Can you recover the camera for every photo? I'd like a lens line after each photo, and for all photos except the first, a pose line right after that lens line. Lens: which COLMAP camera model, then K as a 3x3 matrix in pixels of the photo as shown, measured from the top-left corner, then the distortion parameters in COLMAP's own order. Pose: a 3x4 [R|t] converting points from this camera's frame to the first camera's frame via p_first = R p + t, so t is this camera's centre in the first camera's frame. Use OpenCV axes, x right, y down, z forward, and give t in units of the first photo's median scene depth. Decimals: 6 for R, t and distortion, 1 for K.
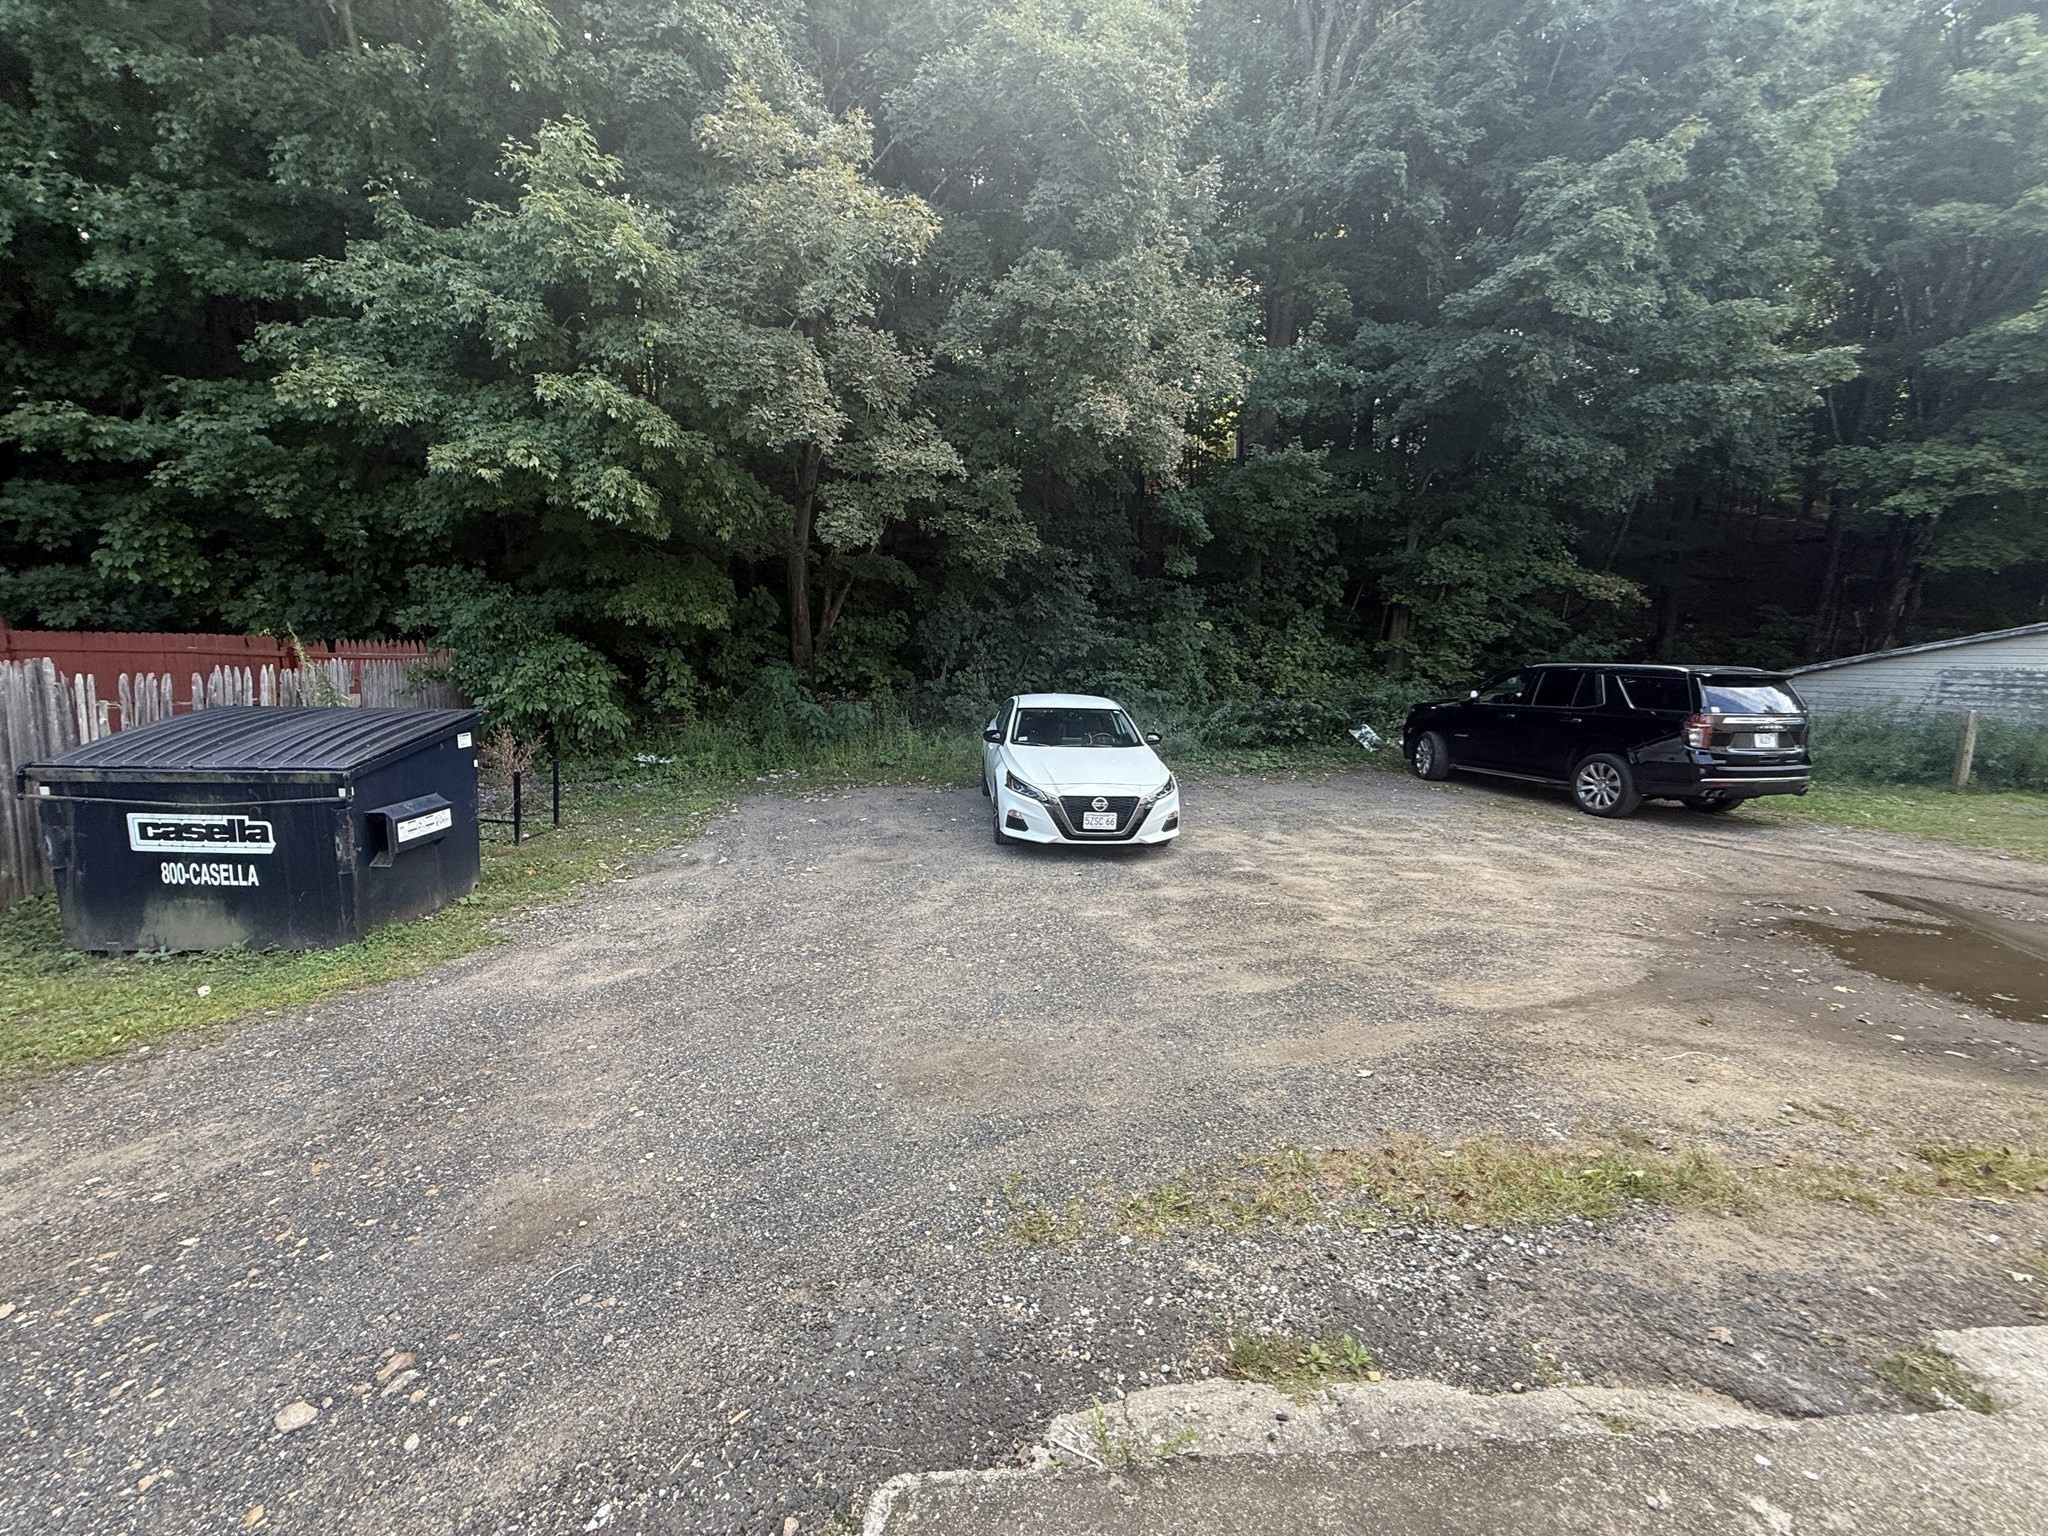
lens RADIAL K [[816.5, 0, 1016.8], [0, 816.5, 767.1], [0, 0, 1]] dist [0.000545, 0.000262]
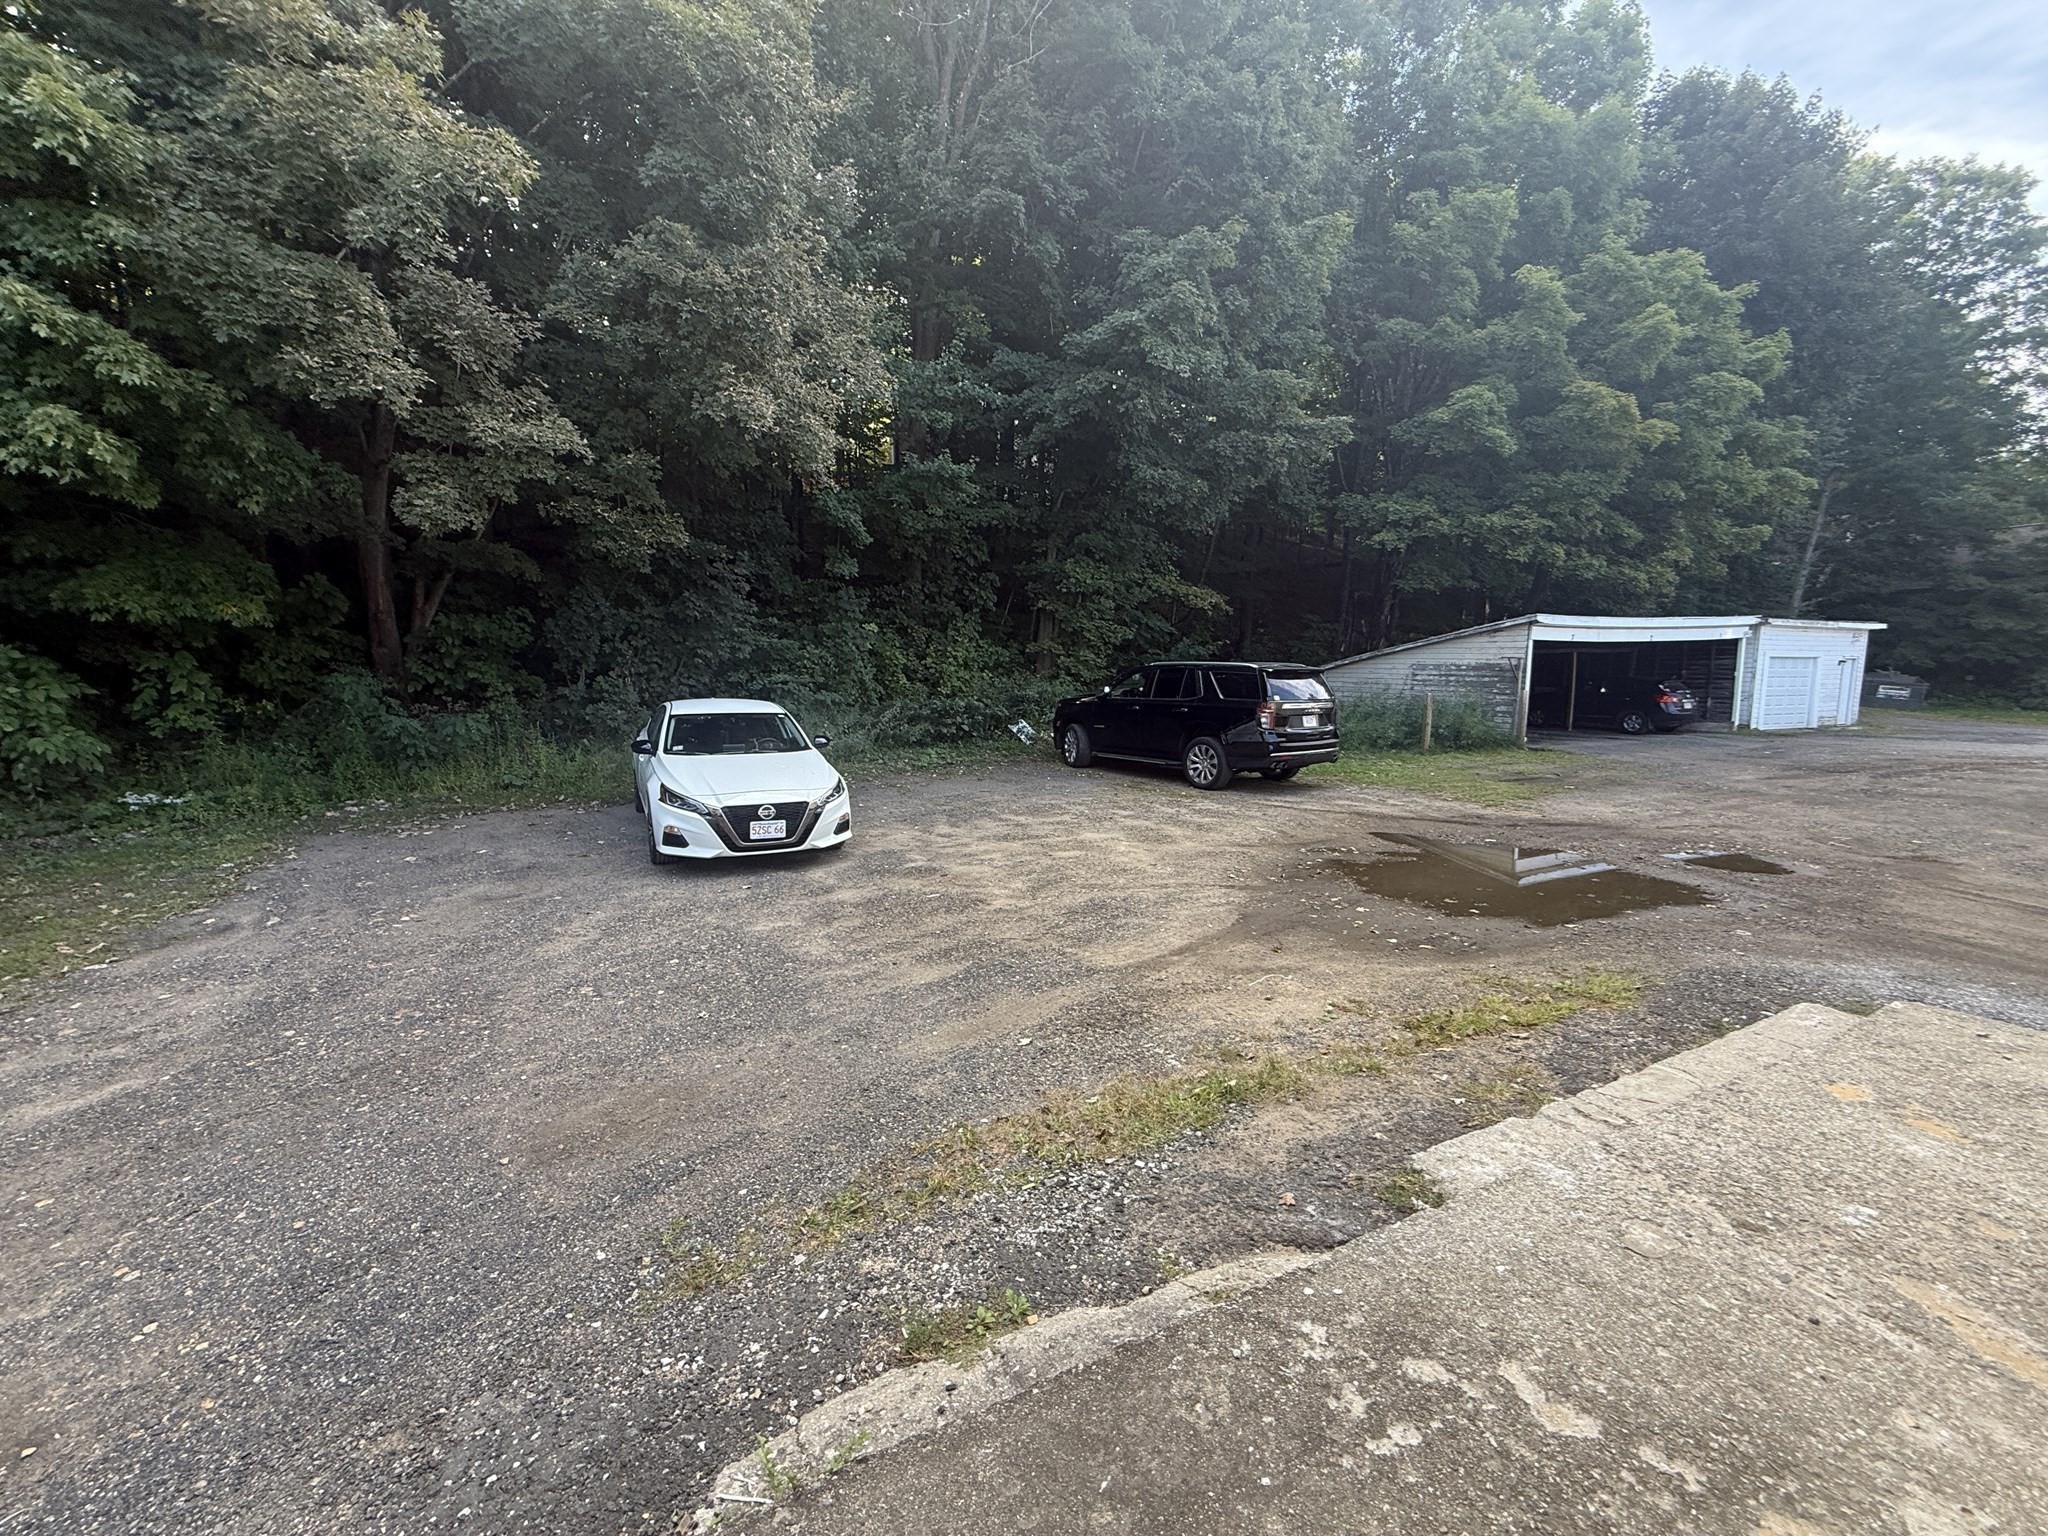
lens RADIAL K [[816.5, 0, 1016.8], [0, 816.5, 767.1], [0, 0, 1]] dist [0.000545, 0.000262]
pose [[0.923875, -0.057639, 0.378329, 0.010966], [0.058304, 0.998252, 0.009709, 0.000047], [-0.378228, 0.013088, 0.925620, -0.001476]]
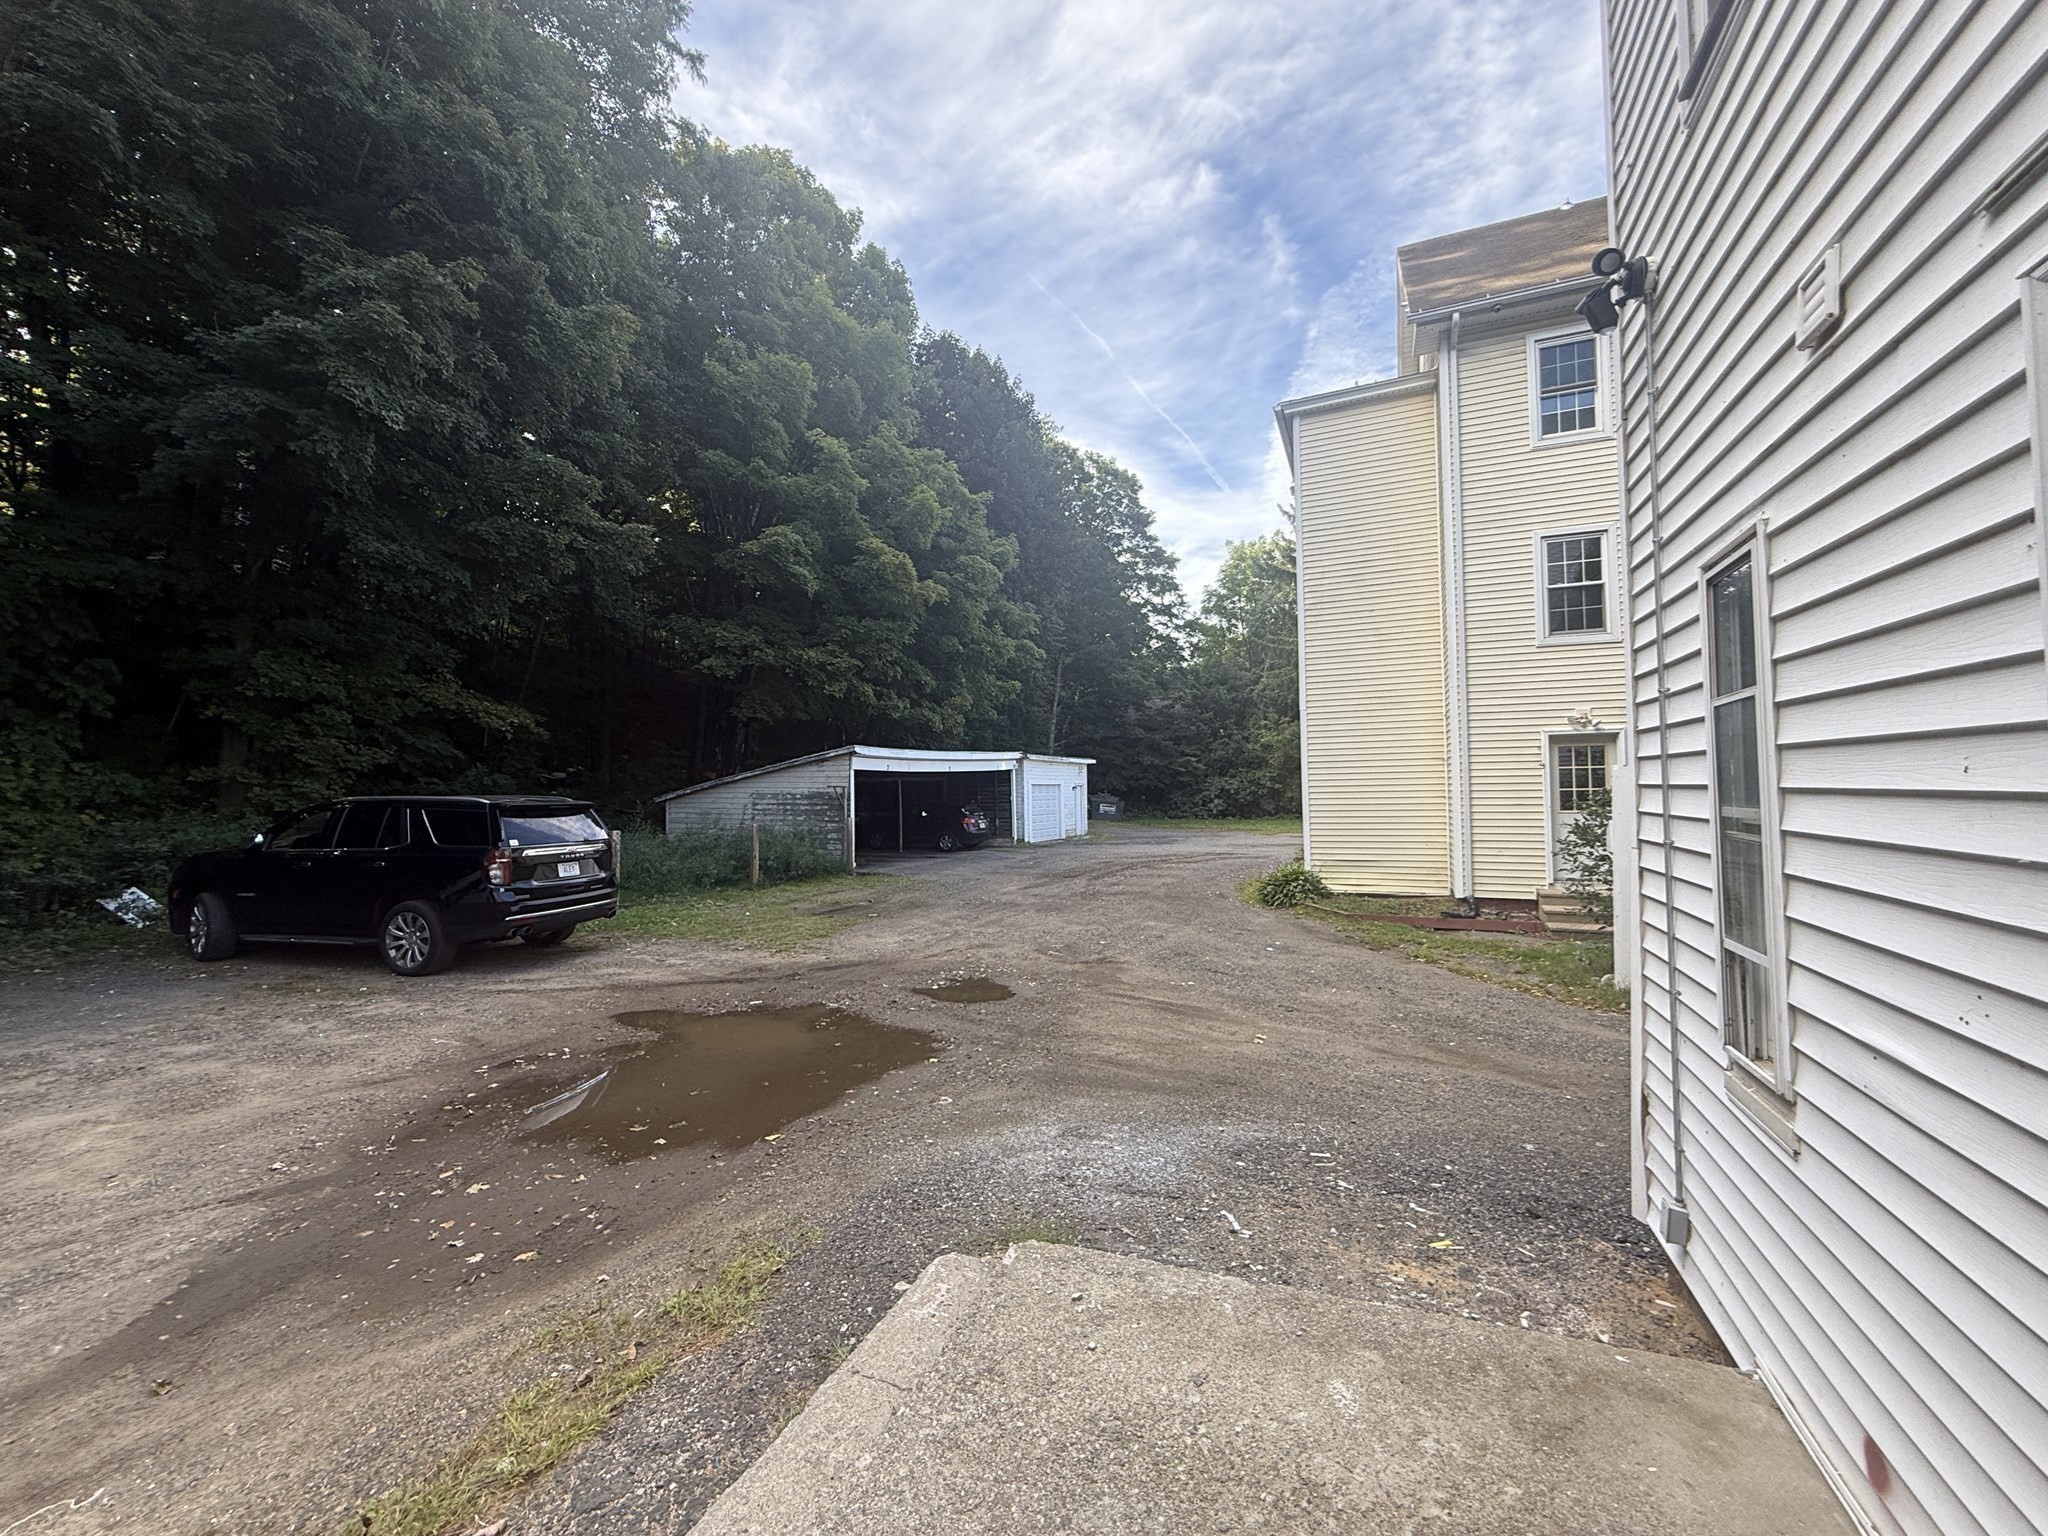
lens RADIAL K [[816.5, 0, 1016.8], [0, 816.5, 767.1], [0, 0, 1]] dist [0.000545, 0.000262]
pose [[0.463190, 0.008974, 0.886214, 0.271393], [0.127350, 0.988898, -0.076575, -0.009409], [-0.877062, 0.148328, 0.456905, 0.038510]]
